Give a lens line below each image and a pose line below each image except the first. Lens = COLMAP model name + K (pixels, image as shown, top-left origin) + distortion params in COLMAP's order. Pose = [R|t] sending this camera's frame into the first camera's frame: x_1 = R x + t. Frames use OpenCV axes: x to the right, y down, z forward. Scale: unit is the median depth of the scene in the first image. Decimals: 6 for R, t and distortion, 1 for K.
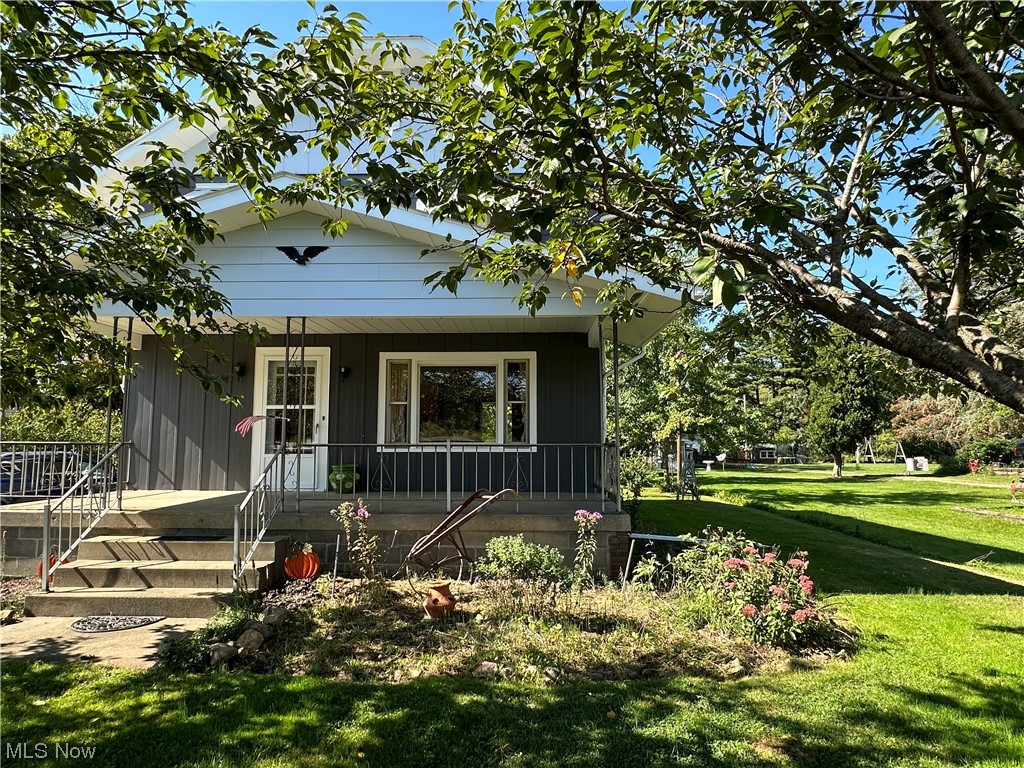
lens RADIAL K [[564.4, 0, 512.3], [0, 564.4, 390.2], [0, 0, 1]] dist [0.000280, -0.000510]
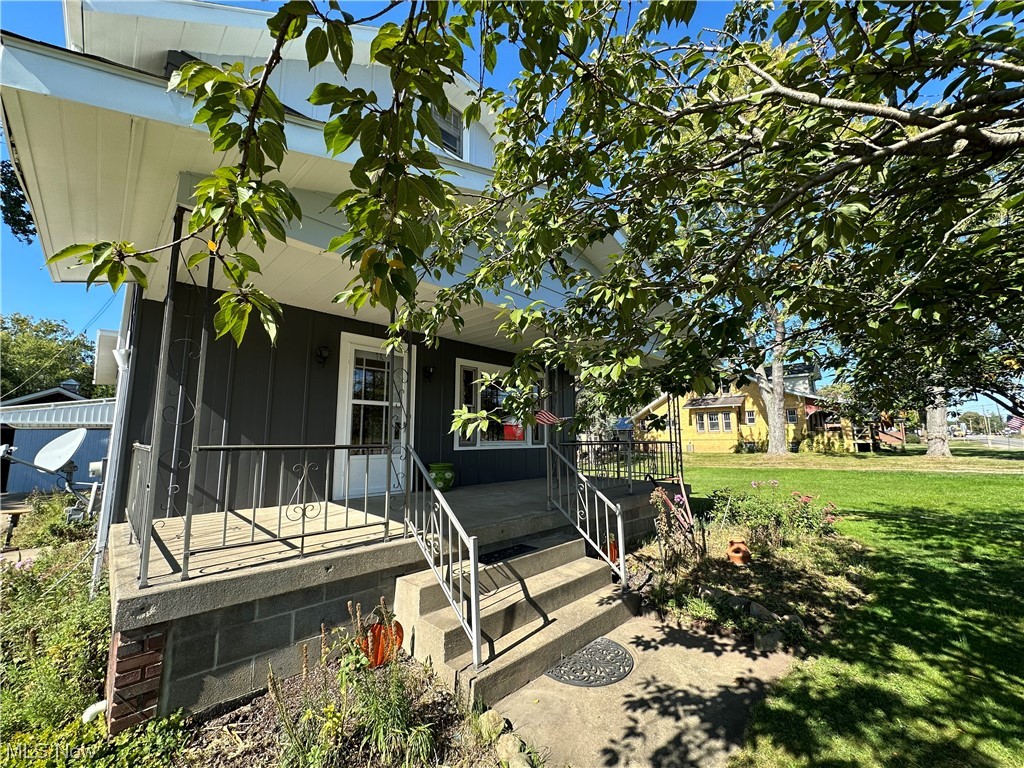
lens RADIAL K [[407.6, 0, 511.8], [0, 407.6, 379.5], [0, 0, 1]] dist [-0.002187, -0.000310]
pose [[0.685748, 0.100952, 0.720804, -1.398816], [-0.058670, 0.994779, -0.083506, 0.065482], [-0.725470, 0.014974, 0.688090, 0.749745]]
